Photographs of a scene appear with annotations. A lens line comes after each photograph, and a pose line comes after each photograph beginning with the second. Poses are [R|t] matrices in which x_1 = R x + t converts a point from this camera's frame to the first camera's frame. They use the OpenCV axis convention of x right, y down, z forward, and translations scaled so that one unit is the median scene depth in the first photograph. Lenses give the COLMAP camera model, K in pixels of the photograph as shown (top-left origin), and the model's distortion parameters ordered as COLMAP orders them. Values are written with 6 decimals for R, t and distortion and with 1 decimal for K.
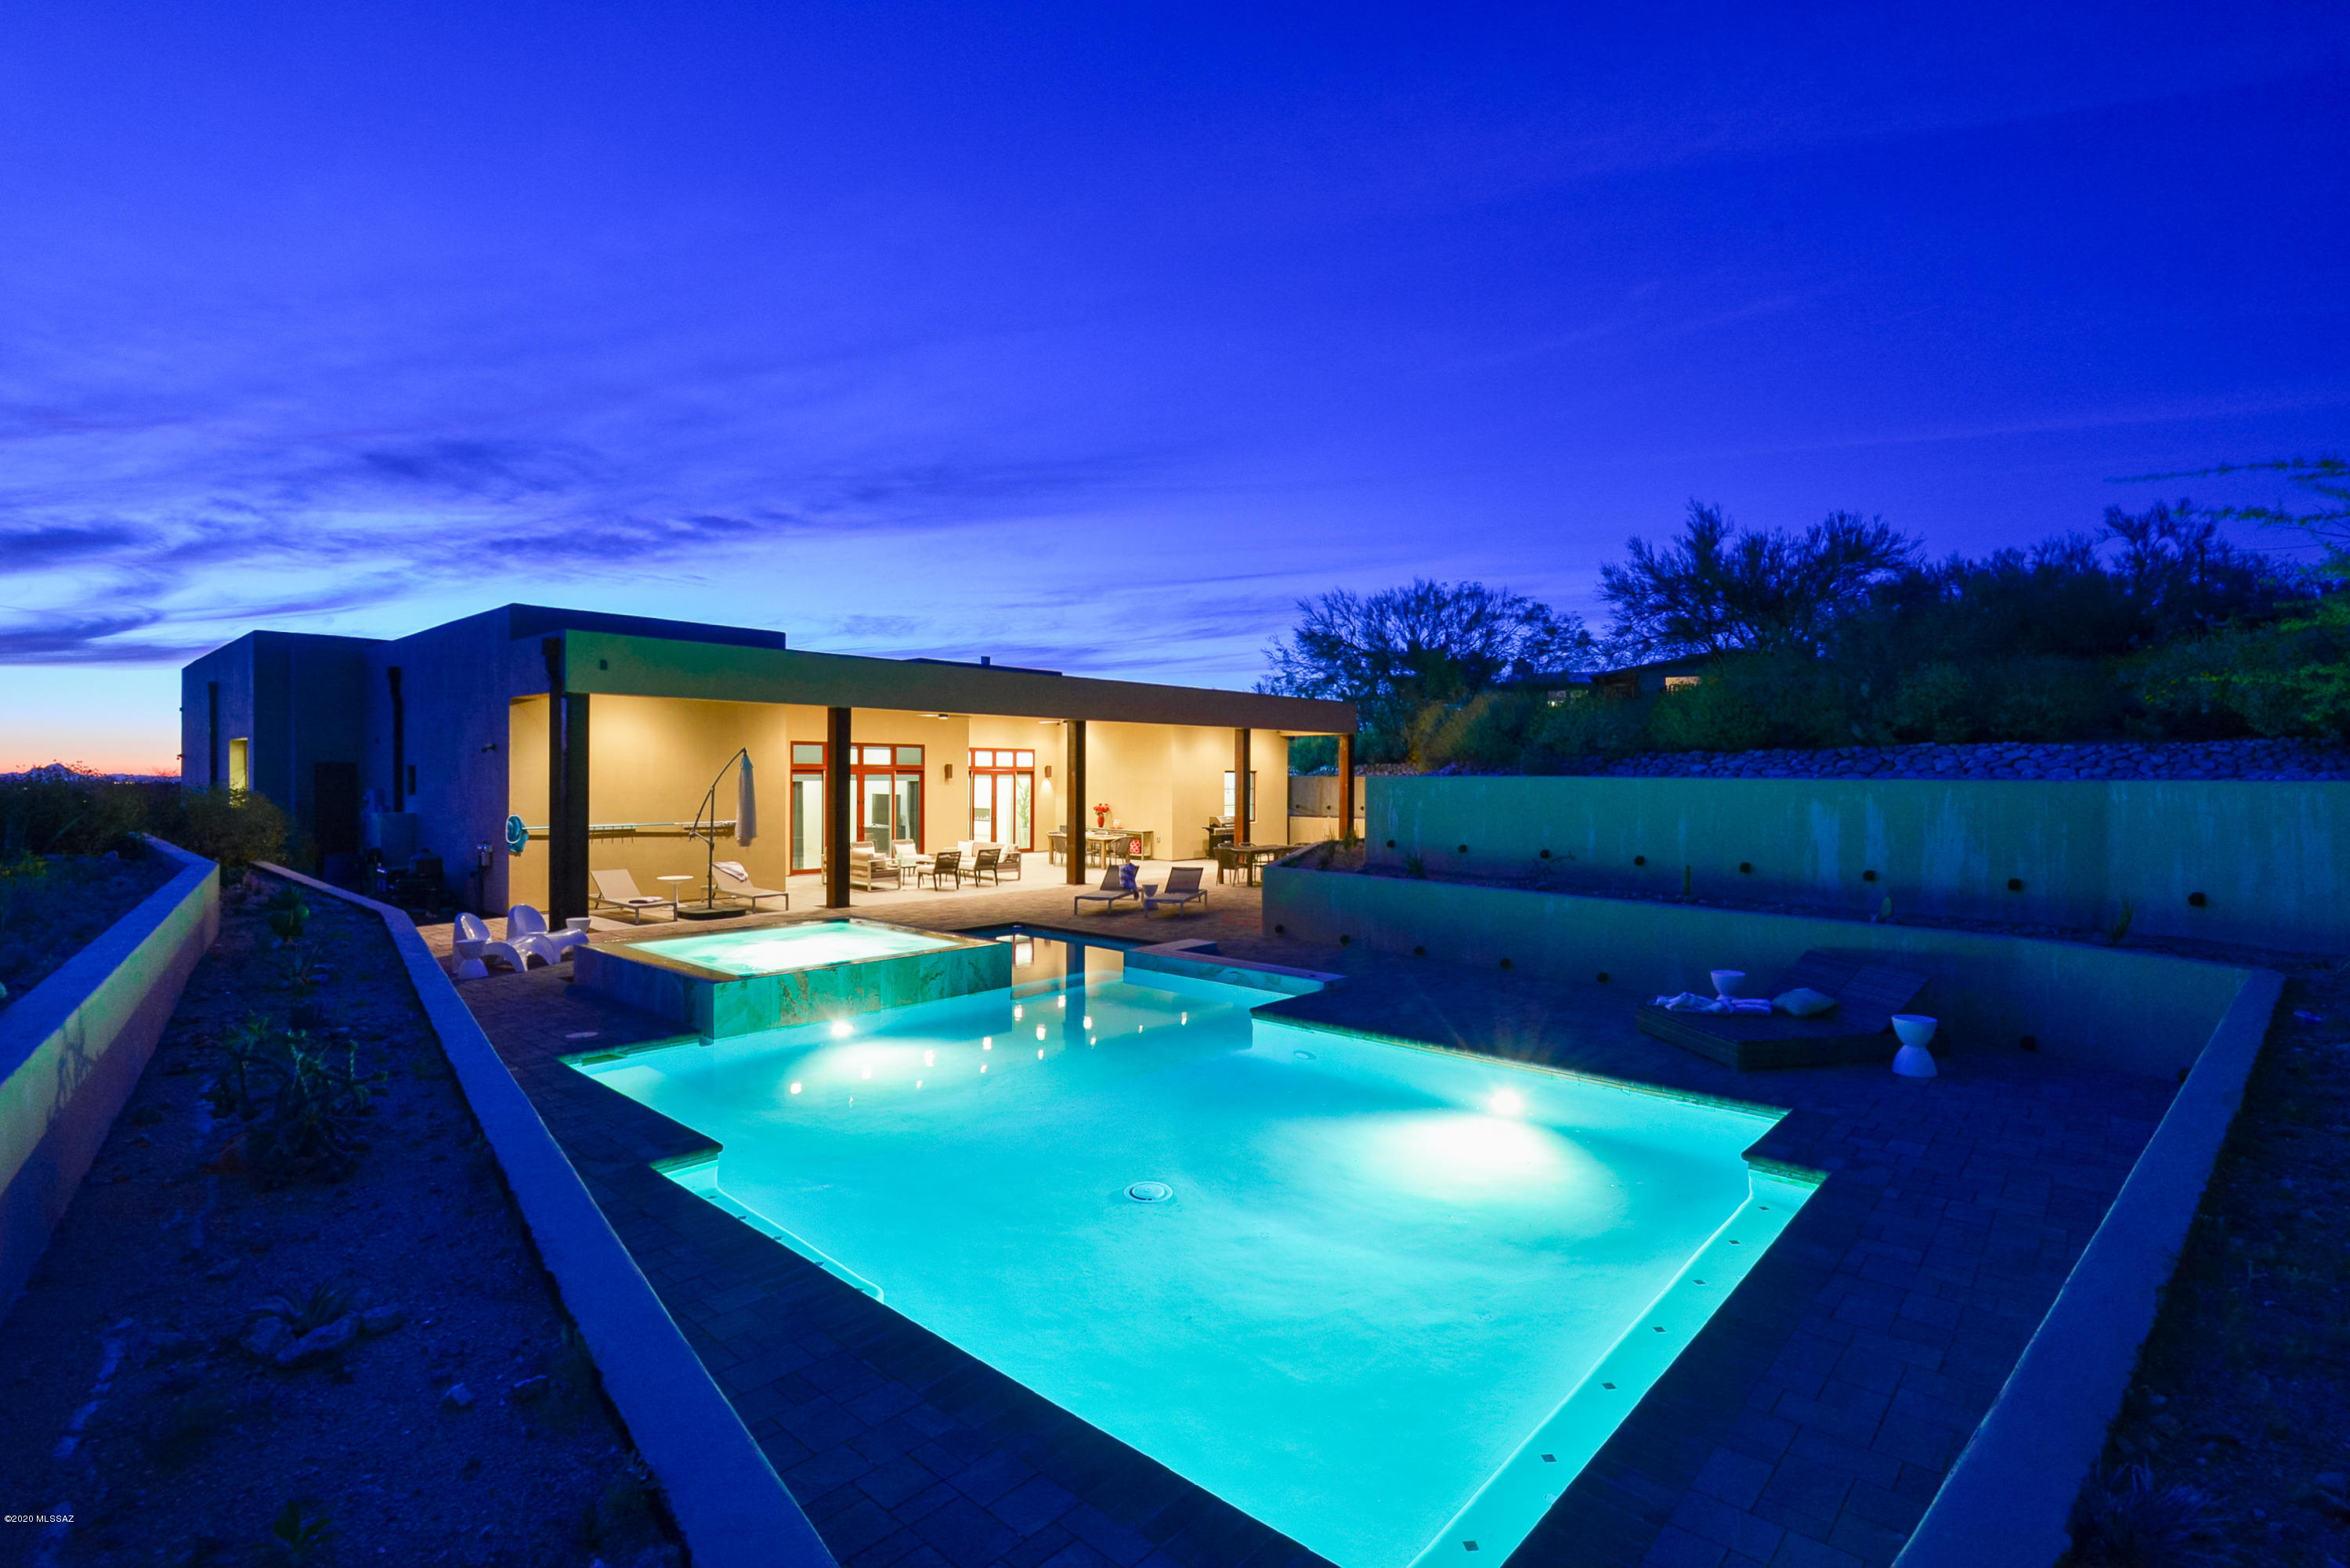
lens RADIAL K [[1100.7, 0, 1172.5], [0, 1100.7, 777.5], [0, 0, 1]] dist [-0.003056, -0.010823]
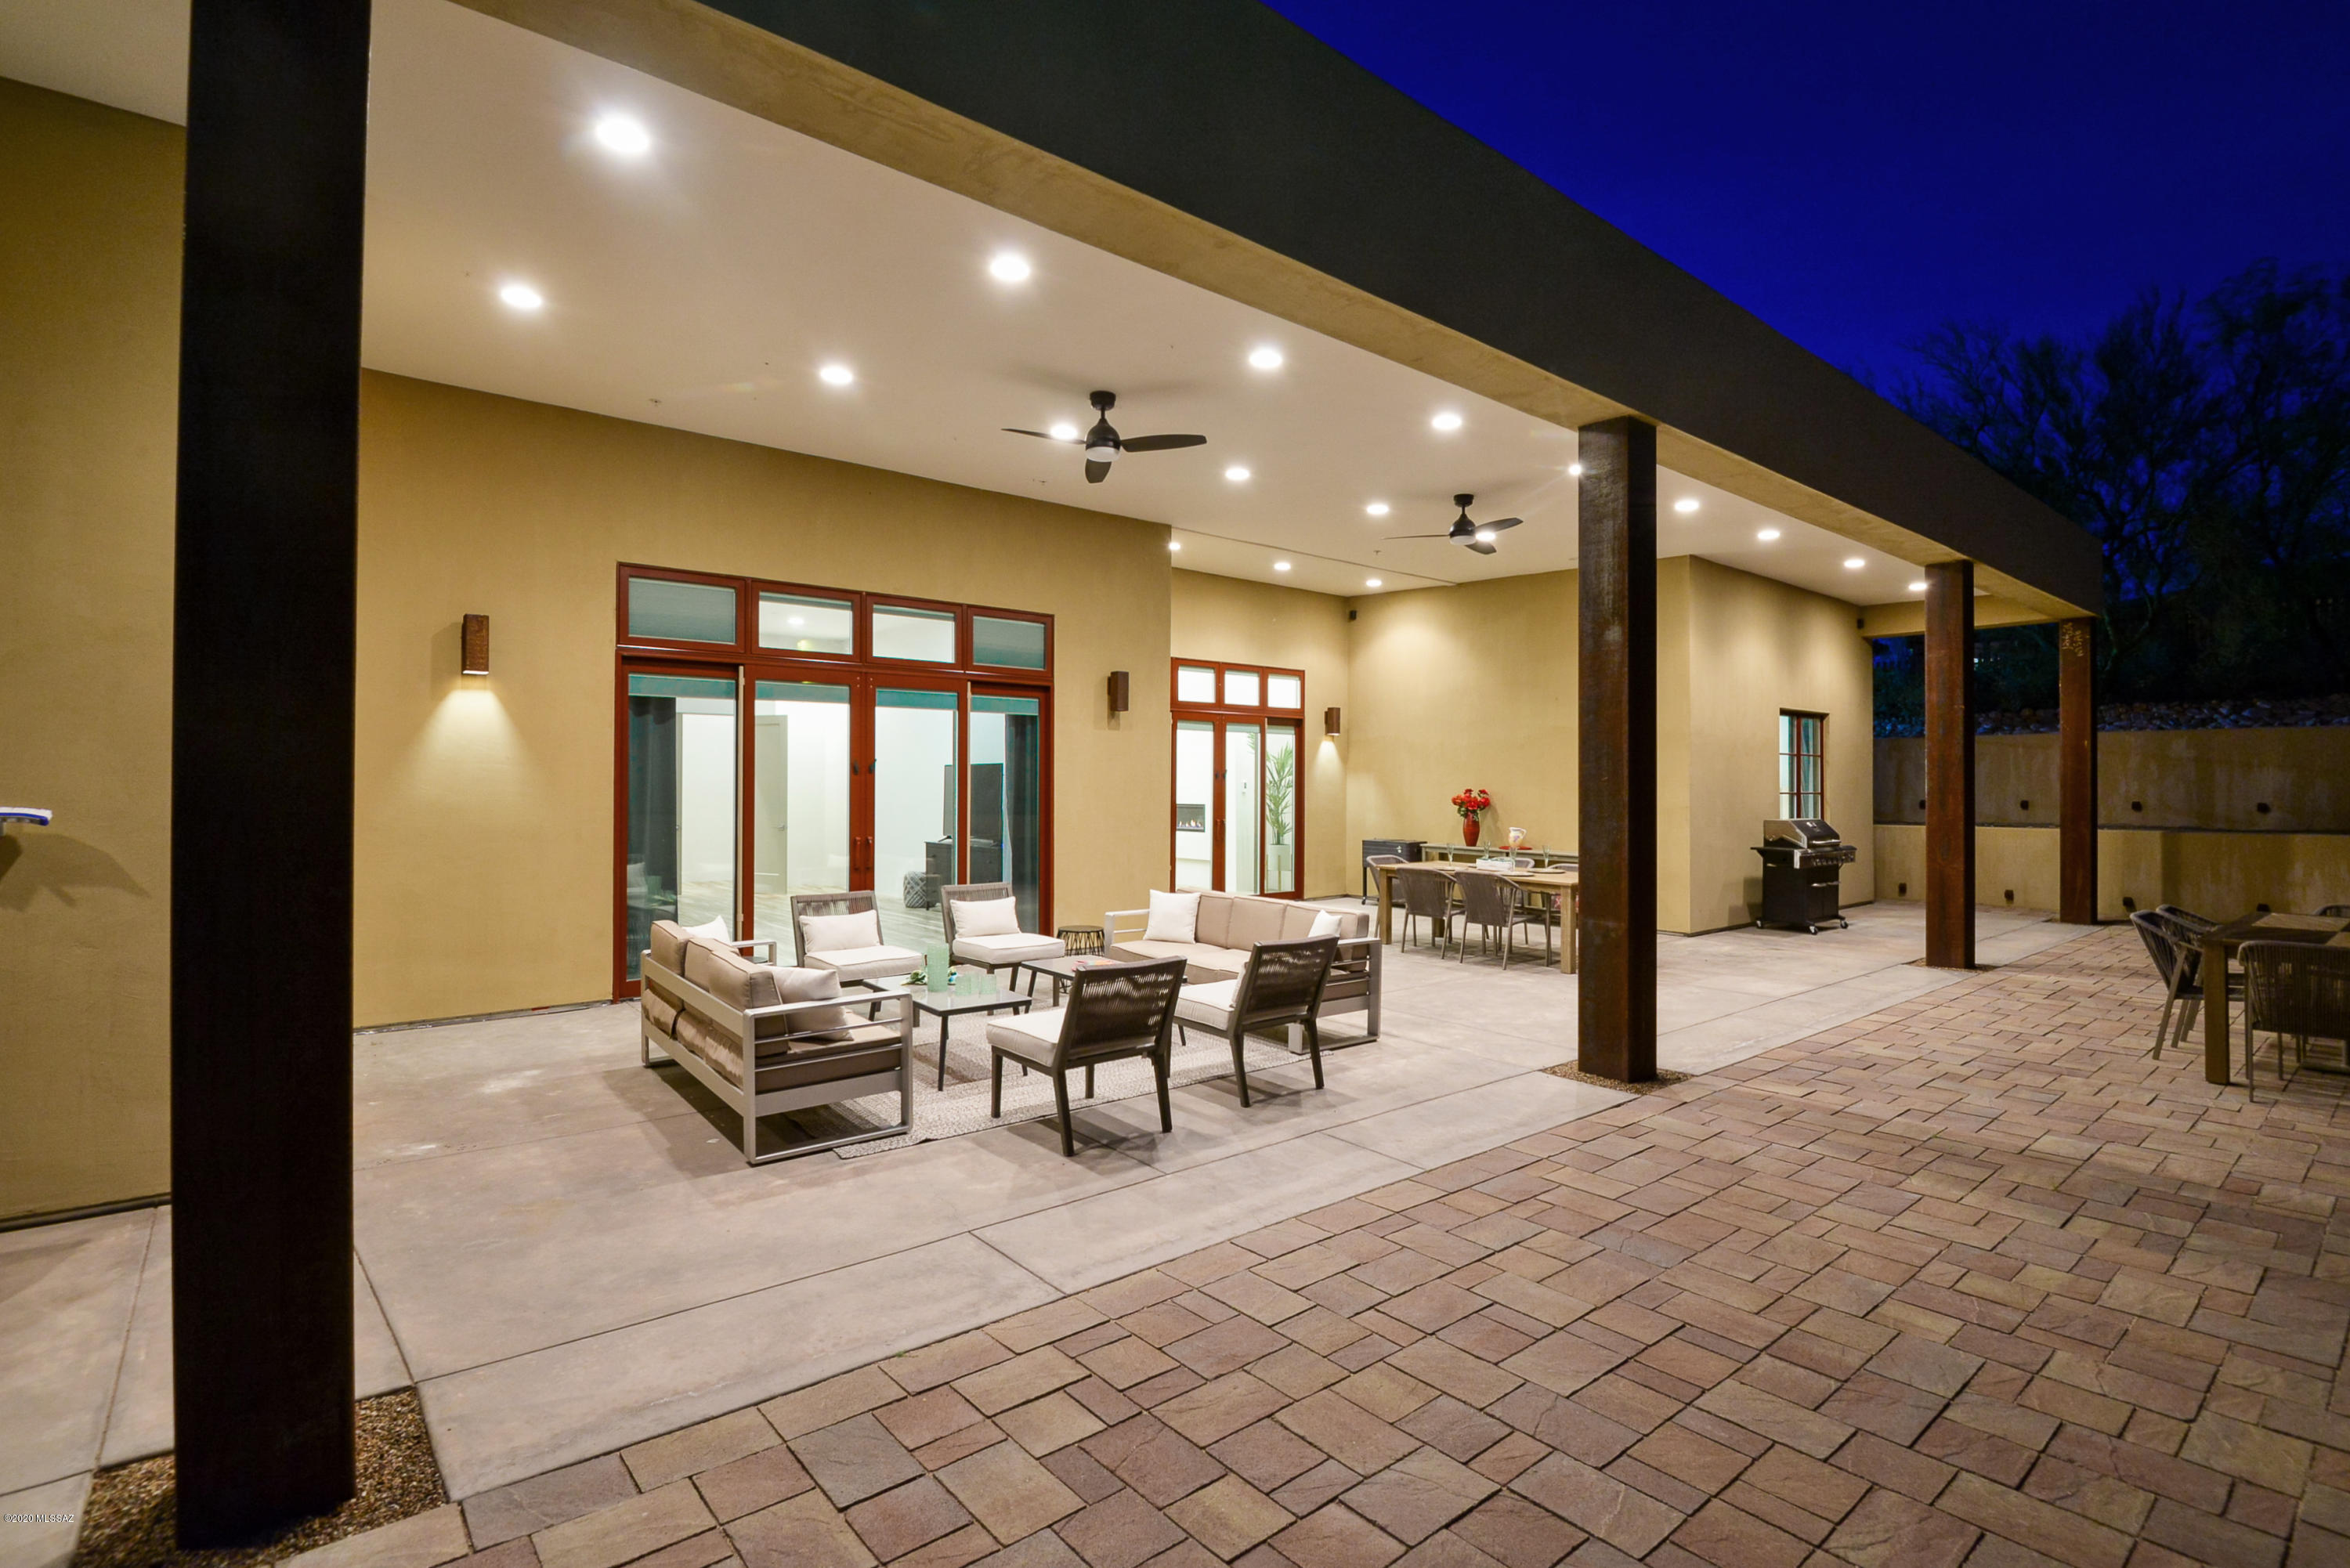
lens RADIAL K [[1100.7, 0, 1172.5], [0, 1100.7, 777.5], [0, 0, 1]] dist [-0.003056, -0.010823]
pose [[0.989953, -0.003105, -0.141363, -0.120018], [0.001250, 0.999912, -0.013214, 0.024729], [0.141391, 0.012904, 0.989870, 0.573144]]
